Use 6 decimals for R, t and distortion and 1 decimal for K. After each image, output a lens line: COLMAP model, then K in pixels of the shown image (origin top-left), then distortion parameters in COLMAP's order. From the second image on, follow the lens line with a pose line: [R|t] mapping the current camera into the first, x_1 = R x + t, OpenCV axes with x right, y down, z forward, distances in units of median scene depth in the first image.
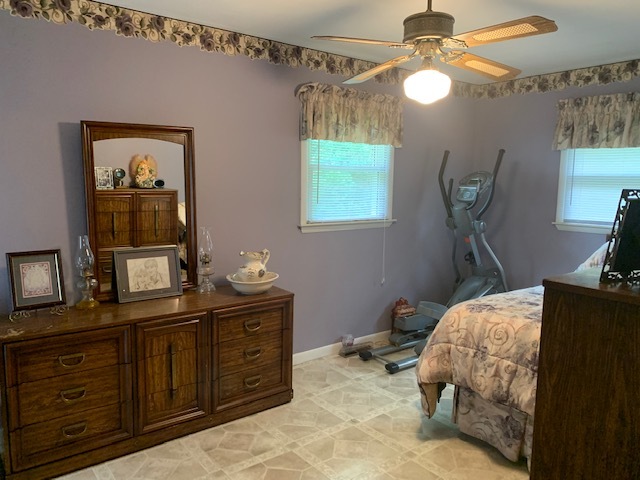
lens RADIAL K [[485.6, 0, 318.9], [0, 485.6, 242.6], [0, 0, 1]] dist [0.050180, -0.063845]
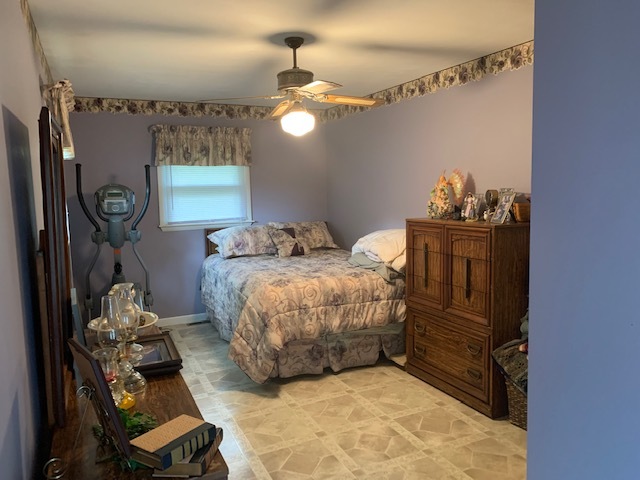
lens RADIAL K [[485.6, 0, 319.2], [0, 485.6, 237.3], [0, 0, 1]] dist [0.050180, -0.063845]
pose [[0.208810, -0.118814, 0.970712, -0.674007], [0.151818, 0.984497, 0.087844, -0.066788], [-0.966100, 0.129029, 0.223611, 0.408922]]
